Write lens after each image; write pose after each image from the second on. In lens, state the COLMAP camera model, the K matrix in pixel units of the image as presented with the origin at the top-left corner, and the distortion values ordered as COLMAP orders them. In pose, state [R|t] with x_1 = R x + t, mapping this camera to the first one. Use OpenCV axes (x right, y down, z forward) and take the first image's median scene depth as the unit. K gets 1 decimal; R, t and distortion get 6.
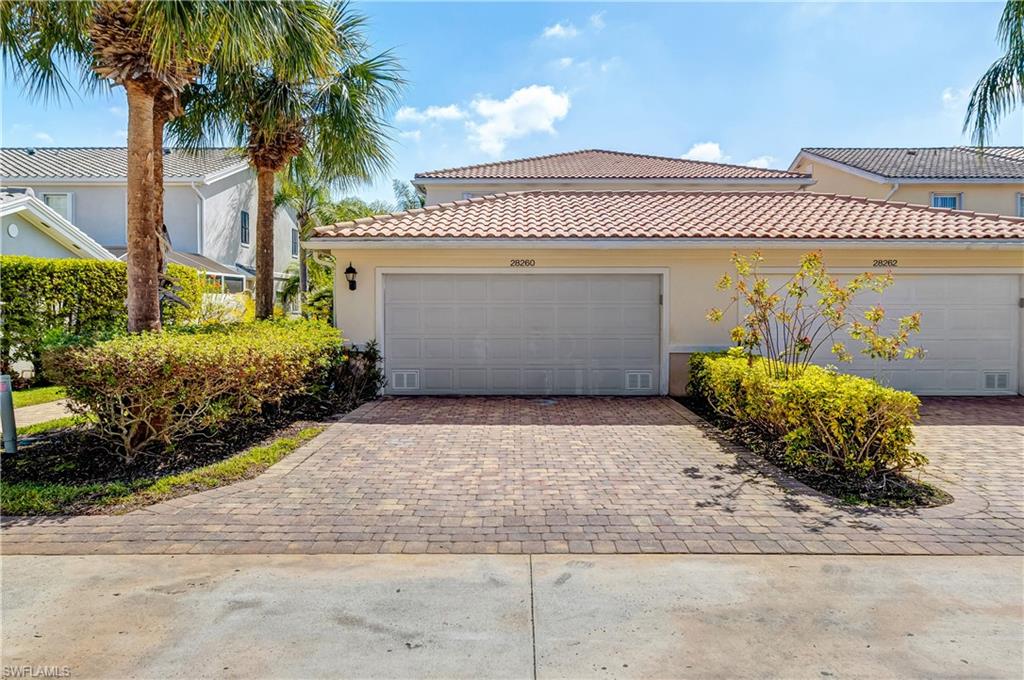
lens RADIAL K [[711.0, 0, 512.0], [0, 711.0, 340.0], [0, 0, 1]] dist [-0.046150, -0.000191]
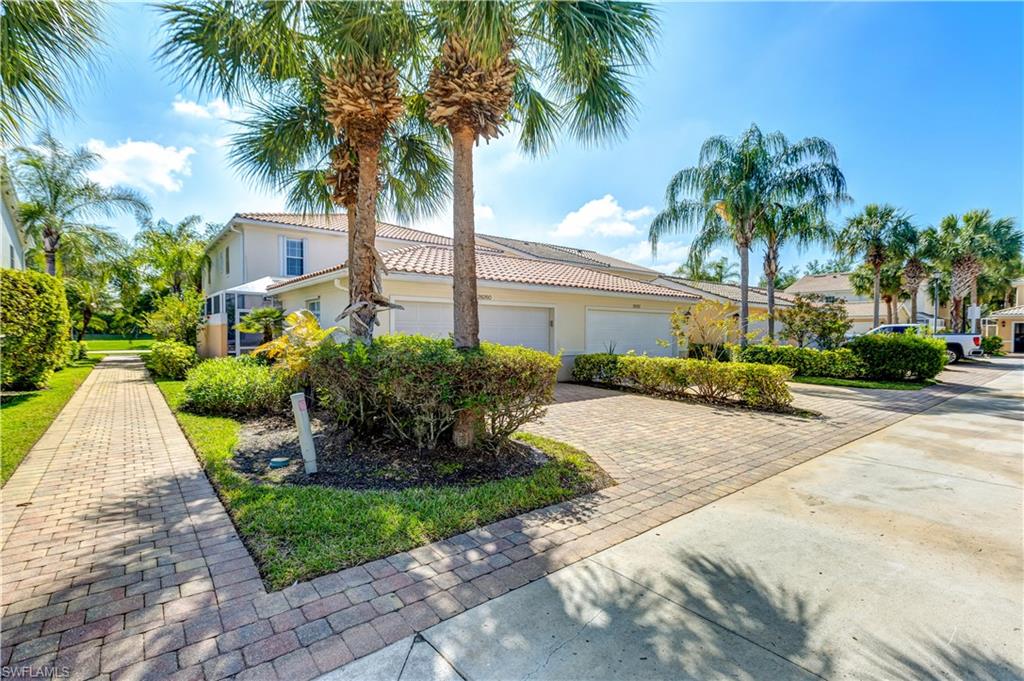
lens RADIAL K [[477.3, 0, 490.2], [0, 477.3, 327.3], [0, 0, 1]] dist [0.000951, 0.000145]
pose [[0.783959, 0.006719, 0.620776, -1.501972], [0.000921, 0.999928, -0.011986, -0.063438], [-0.620812, 0.009969, 0.783896, 0.433601]]
